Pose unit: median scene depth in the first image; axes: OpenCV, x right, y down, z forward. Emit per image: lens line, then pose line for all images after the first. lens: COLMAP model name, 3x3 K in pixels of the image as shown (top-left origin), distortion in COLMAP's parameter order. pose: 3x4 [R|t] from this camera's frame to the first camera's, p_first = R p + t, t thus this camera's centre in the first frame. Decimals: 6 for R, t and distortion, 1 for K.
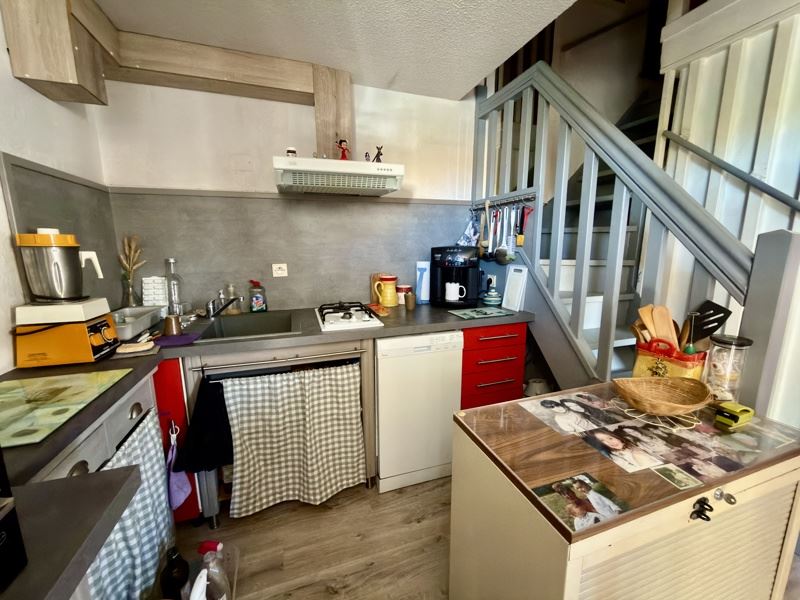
lens RADIAL K [[318.2, 0, 398.5], [0, 318.2, 300.7], [0, 0, 1]] dist [-0.004039, -0.000383]
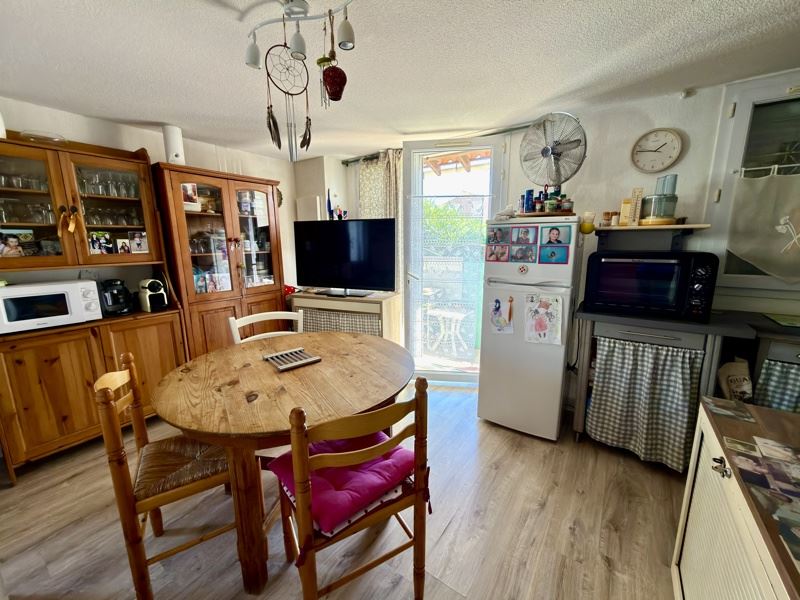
lens RADIAL K [[318.2, 0, 402.6], [0, 318.2, 298.9], [0, 0, 1]] dist [-0.004039, -0.000383]
pose [[-0.801183, 0.118477, -0.586574, 2.502906], [-0.091955, 0.944189, 0.316308, -0.242571], [0.591312, 0.307359, -0.745574, 0.936050]]
